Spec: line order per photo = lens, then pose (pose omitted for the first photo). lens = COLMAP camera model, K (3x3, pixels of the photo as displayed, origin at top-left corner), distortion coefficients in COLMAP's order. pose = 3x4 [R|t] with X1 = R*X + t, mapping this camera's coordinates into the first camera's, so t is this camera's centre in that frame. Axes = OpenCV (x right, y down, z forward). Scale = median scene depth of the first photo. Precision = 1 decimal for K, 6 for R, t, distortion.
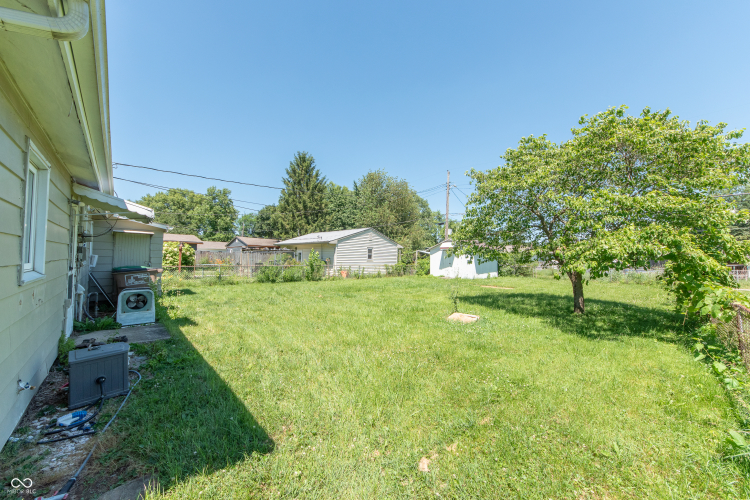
lens RADIAL K [[264.6, 0, 371.0], [0, 264.6, 250.5], [0, 0, 1]] dist [0.000214, -0.000077]
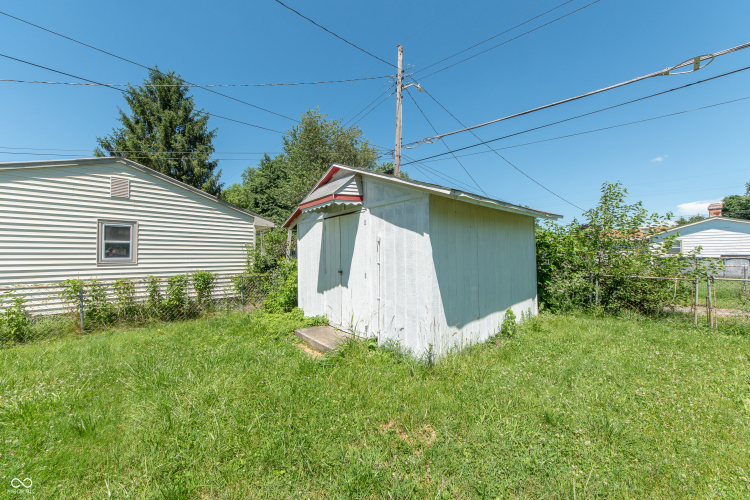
lens RADIAL K [[264.6, 0, 379.7], [0, 264.6, 253.4], [0, 0, 1]] dist [0.000214, -0.000077]
pose [[0.999698, -0.016004, -0.018666, 0.317134], [0.016384, 0.999658, 0.020405, 0.026294], [0.018333, -0.020705, 0.999618, 0.720857]]
